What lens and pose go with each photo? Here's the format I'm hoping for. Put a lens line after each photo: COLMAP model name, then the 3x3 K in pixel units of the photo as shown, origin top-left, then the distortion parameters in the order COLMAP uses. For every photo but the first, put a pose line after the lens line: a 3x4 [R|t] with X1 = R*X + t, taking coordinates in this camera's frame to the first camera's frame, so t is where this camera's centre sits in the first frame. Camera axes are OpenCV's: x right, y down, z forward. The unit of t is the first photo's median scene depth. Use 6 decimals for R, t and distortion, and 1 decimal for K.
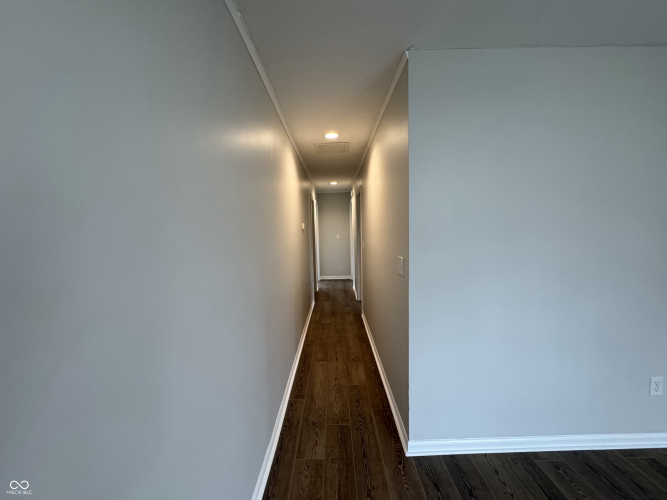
lens RADIAL K [[263.7, 0, 335.0], [0, 263.7, 248.4], [0, 0, 1]] dist [-0.004308, 0.000301]
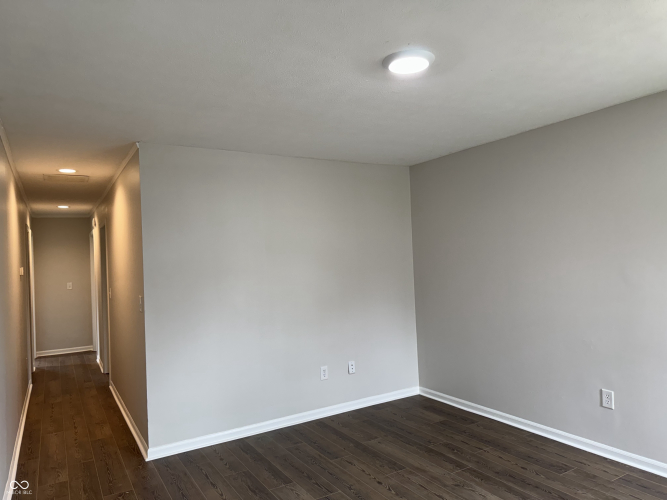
lens RADIAL K [[469.5, 0, 333.7], [0, 469.5, 247.0], [0, 0, 1]] dist [0.023239, -0.026183]
pose [[0.860761, -0.001951, 0.509006, -0.045510], [0.063201, 0.992664, -0.103072, 0.049183], [-0.505071, 0.120890, 0.854570, -0.728795]]
